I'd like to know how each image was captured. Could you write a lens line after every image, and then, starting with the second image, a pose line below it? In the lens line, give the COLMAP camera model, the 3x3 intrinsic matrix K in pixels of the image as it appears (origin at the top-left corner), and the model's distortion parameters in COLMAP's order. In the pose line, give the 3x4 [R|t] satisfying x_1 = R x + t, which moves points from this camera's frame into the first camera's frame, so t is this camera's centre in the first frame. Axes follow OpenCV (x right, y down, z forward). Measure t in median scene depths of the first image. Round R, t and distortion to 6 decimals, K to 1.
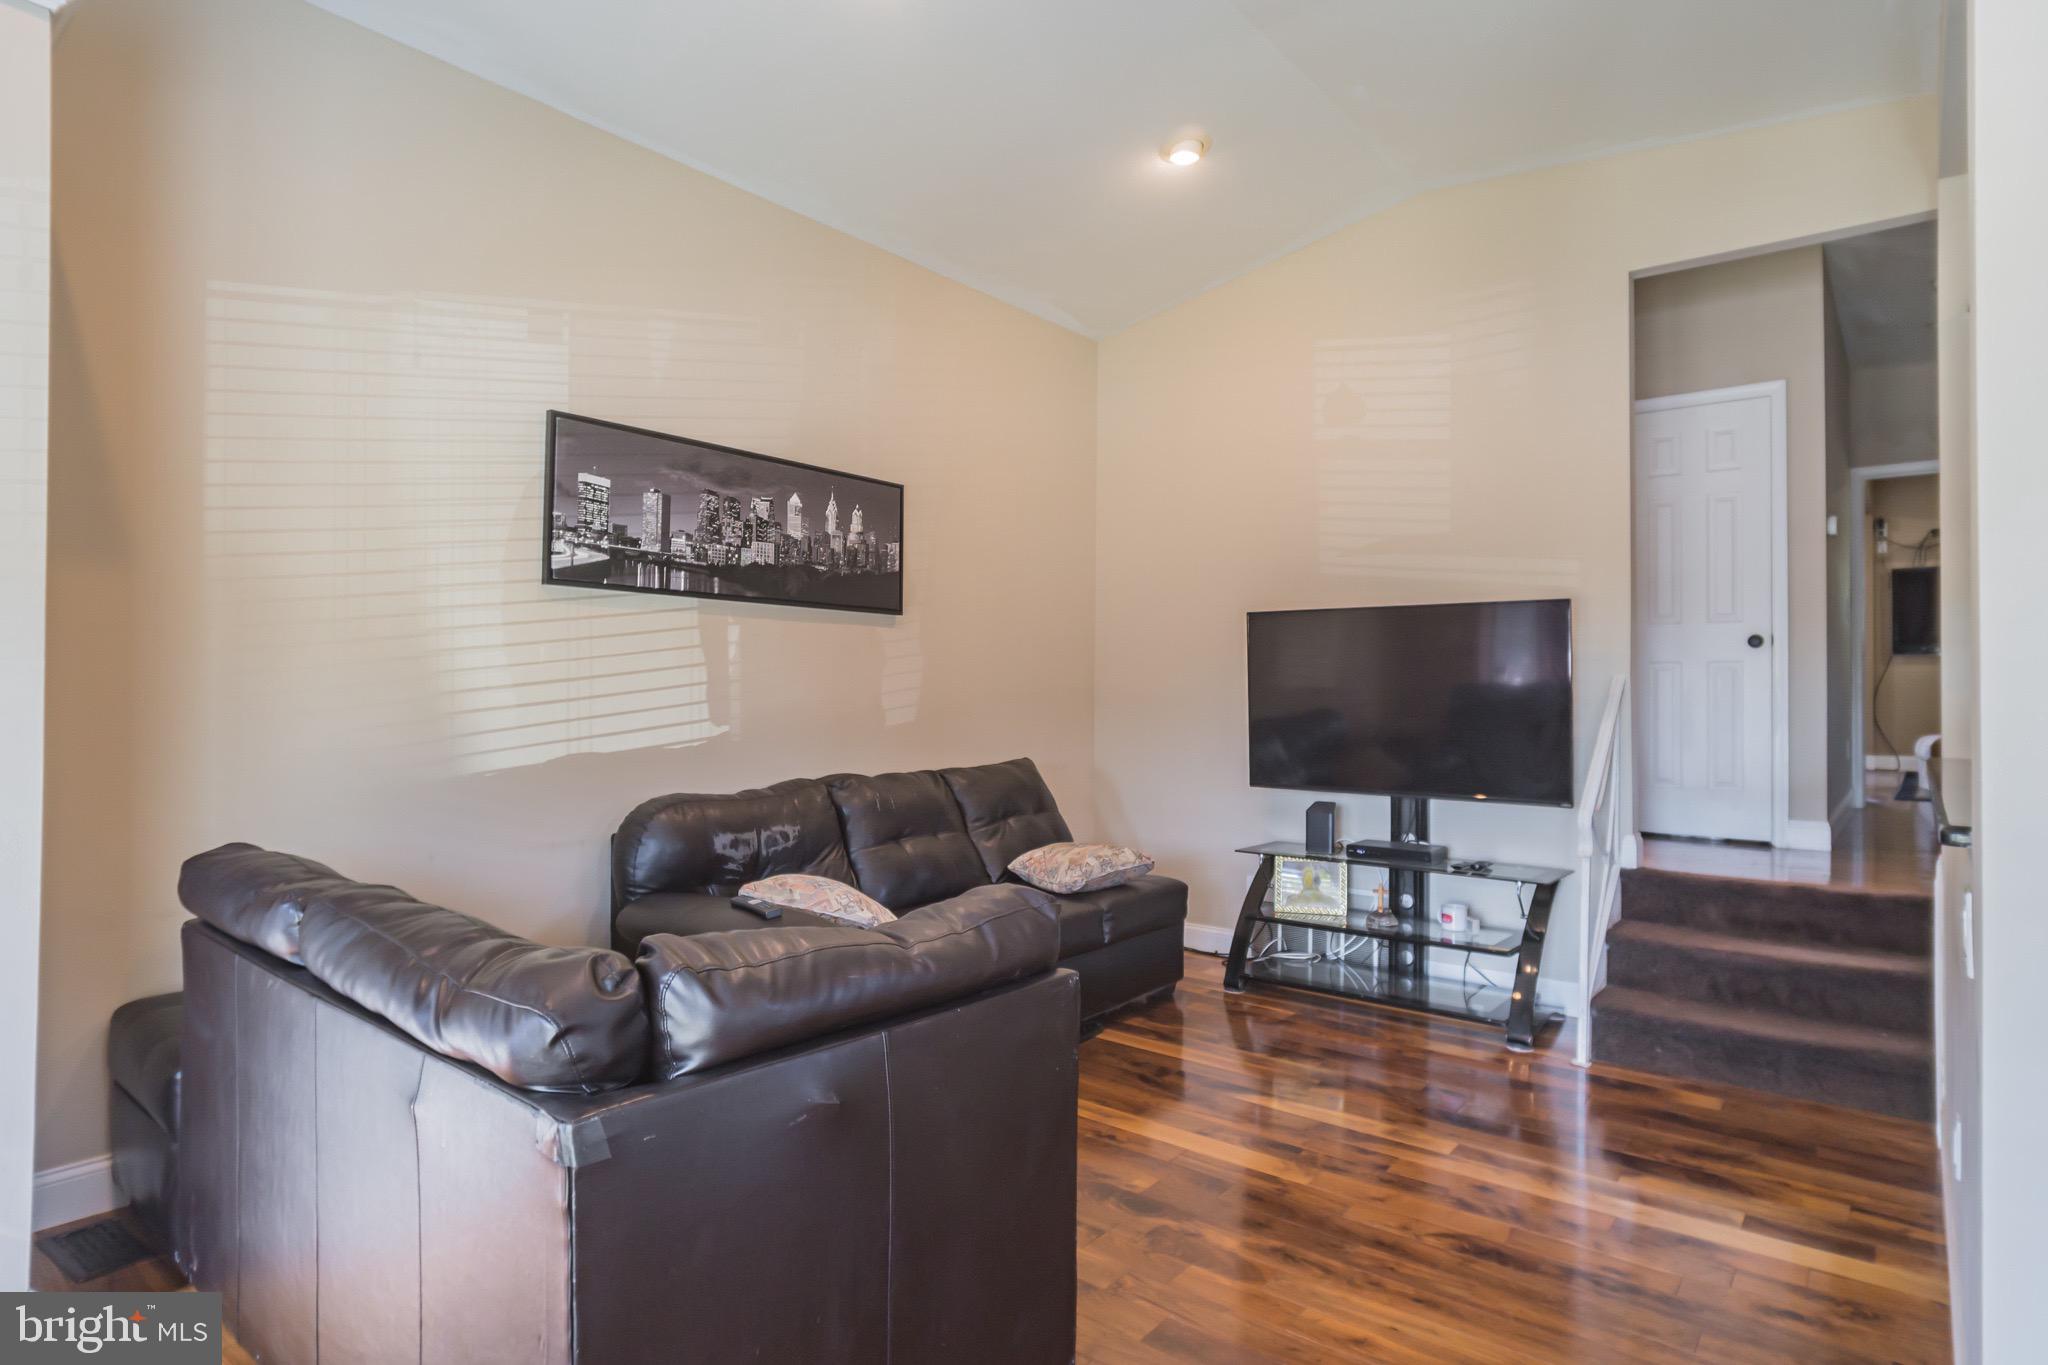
lens RADIAL K [[1097.7, 0, 1009.4], [0, 1097.7, 670.3], [0, 0, 1]] dist [-0.012621, 0.007640]
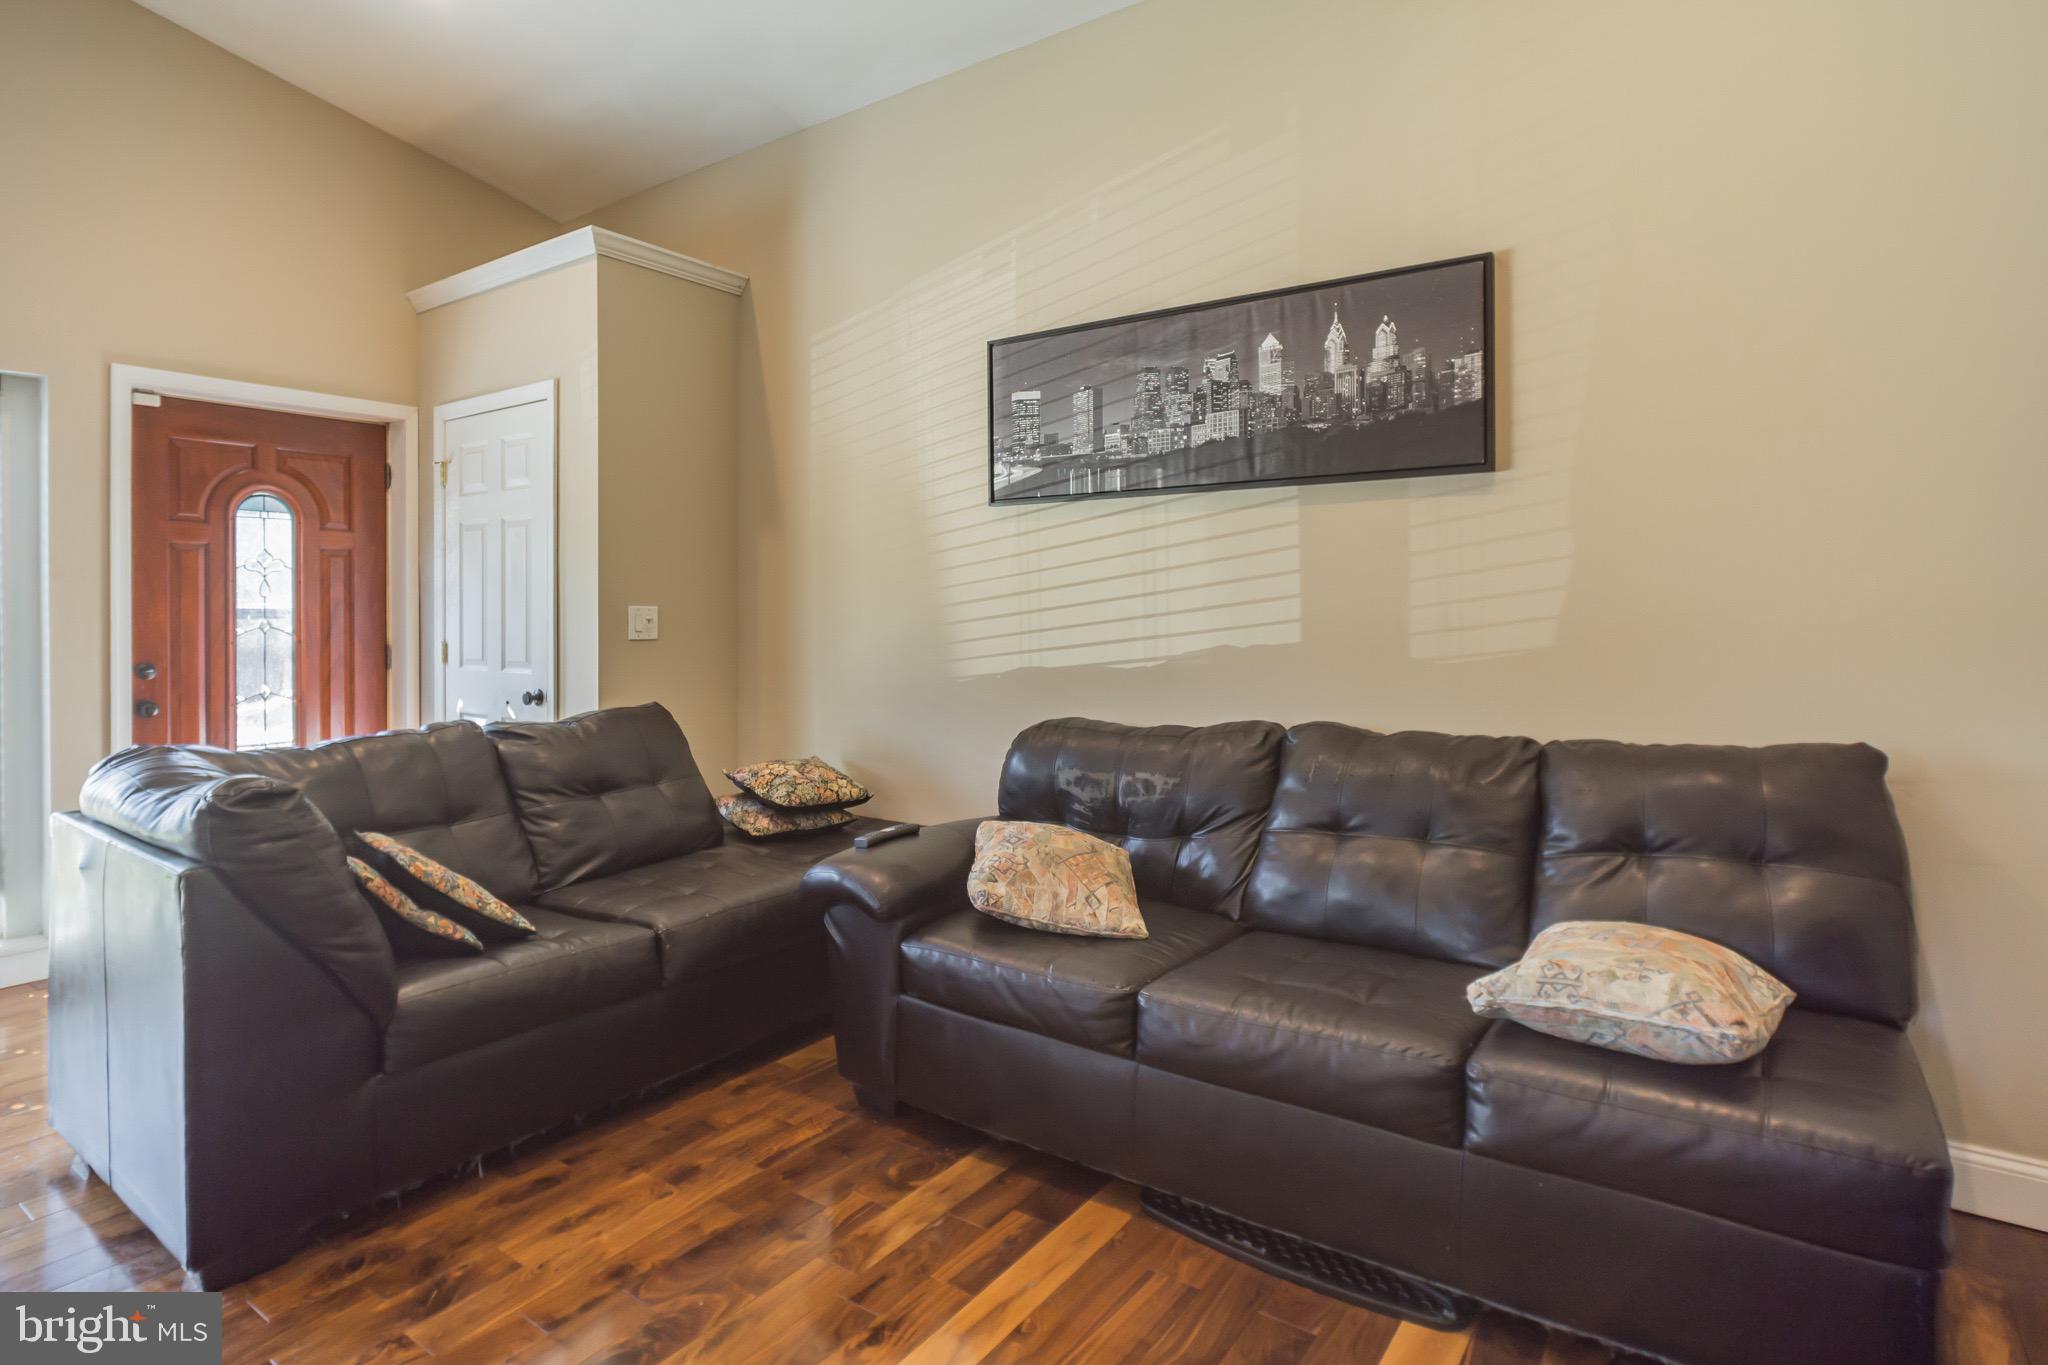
lens RADIAL K [[1097.7, 0, 993.4], [0, 1097.7, 587.9], [0, 0, 1]] dist [-0.012621, 0.007640]
pose [[0.051326, -0.021090, -0.998459, 0.579442], [0.028069, 0.999412, -0.019667, 0.020415], [0.998287, -0.027017, 0.051888, 0.848730]]
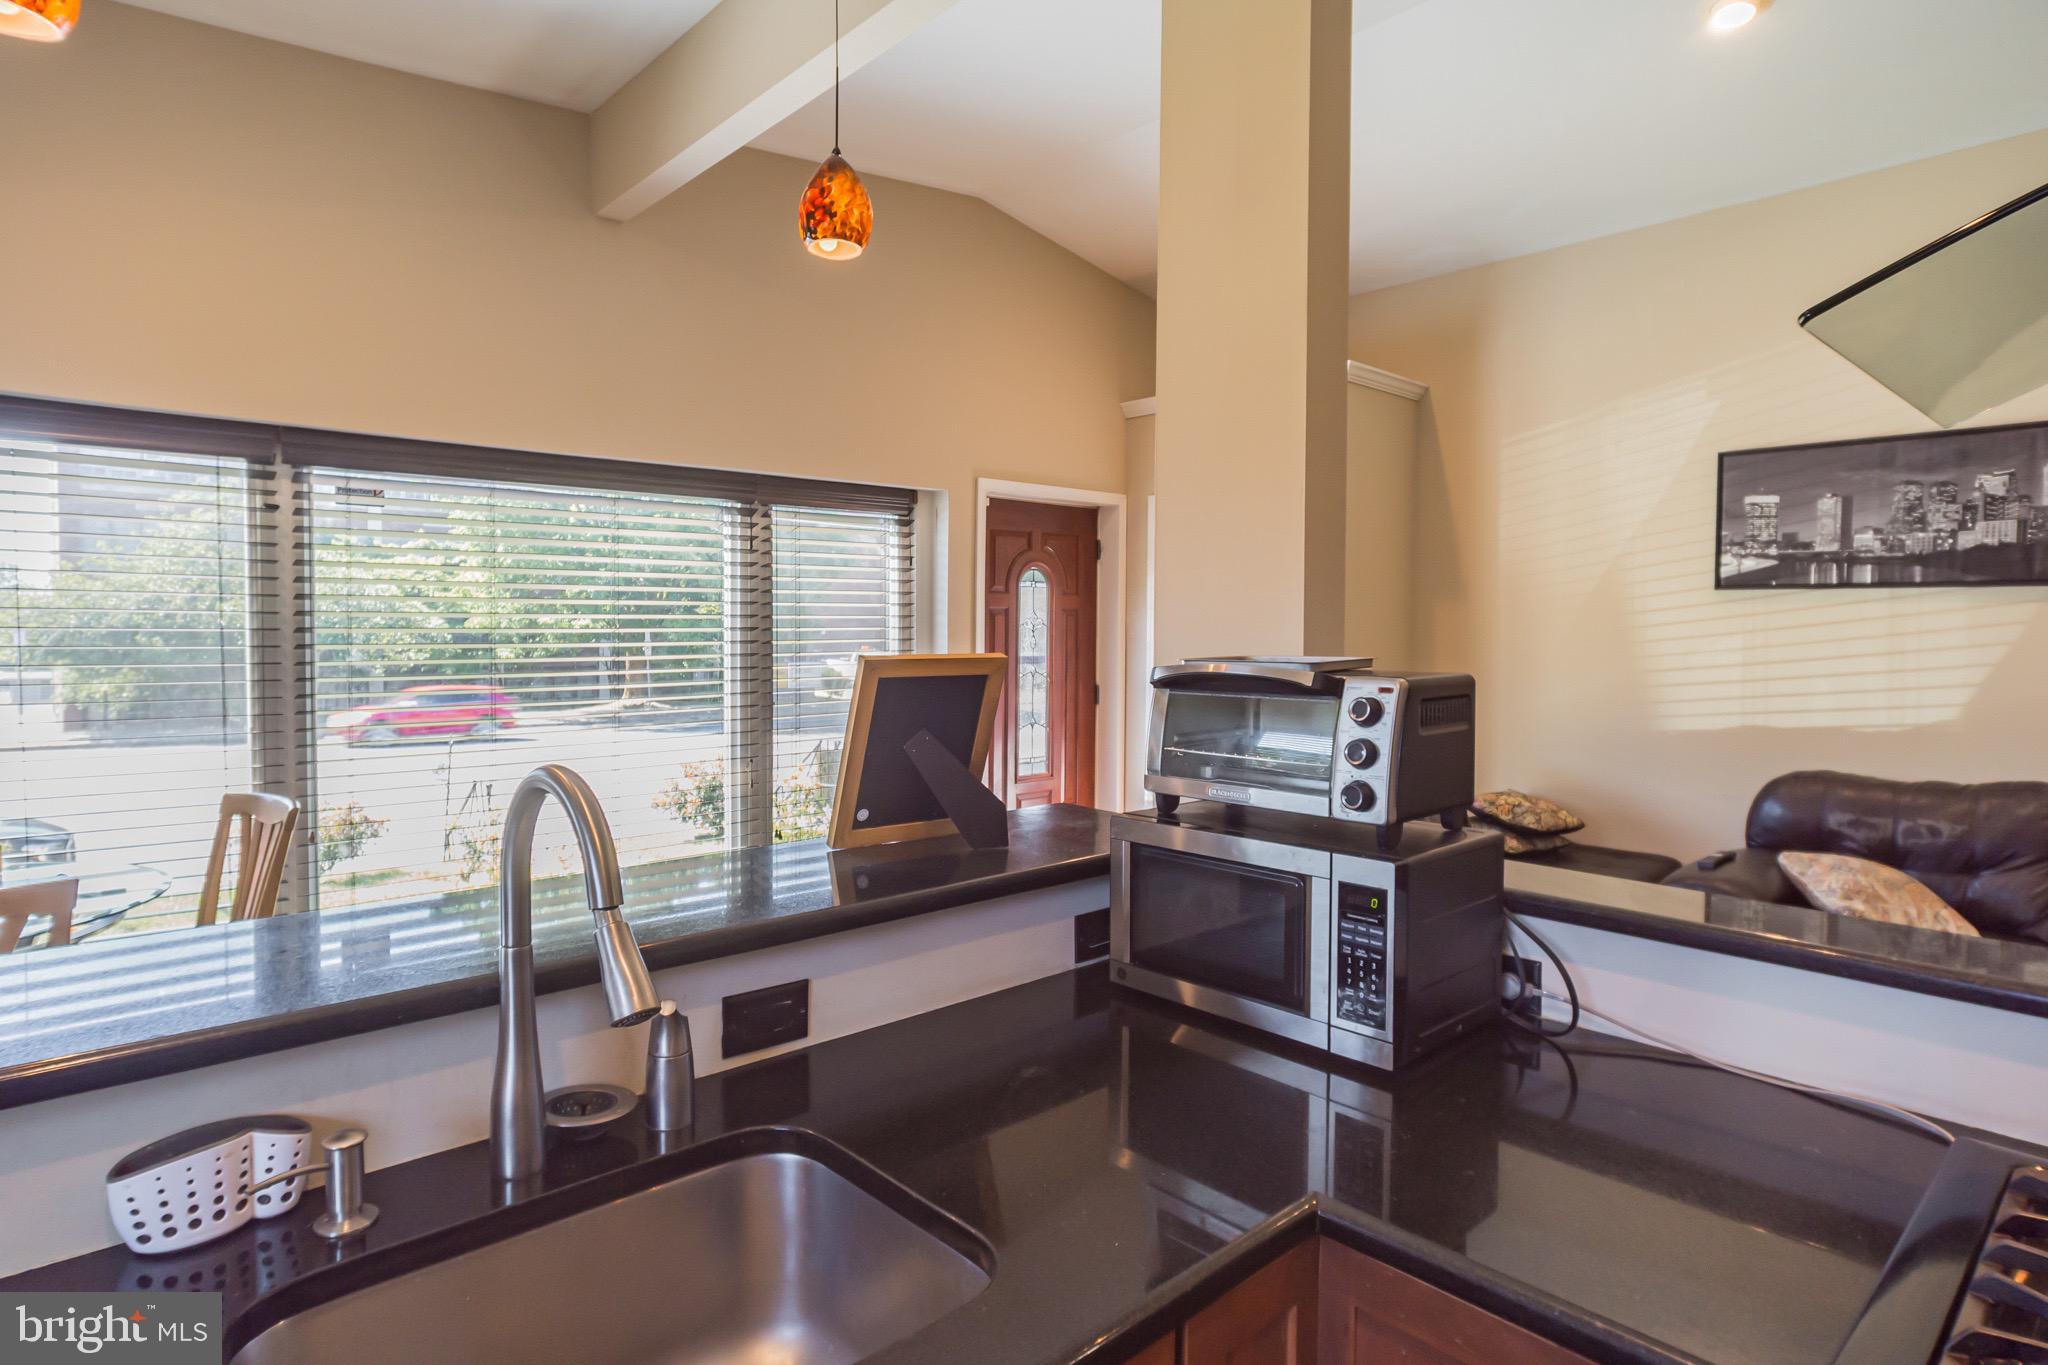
lens RADIAL K [[1097.7, 0, 1004.7], [0, 1097.7, 649.2], [0, 0, 1]] dist [-0.012621, 0.007640]
pose [[-0.154684, 0.017412, -0.987811, 0.872125], [0.012880, 0.999795, 0.015606, -0.035904], [0.987880, -0.010309, -0.154877, 0.337550]]
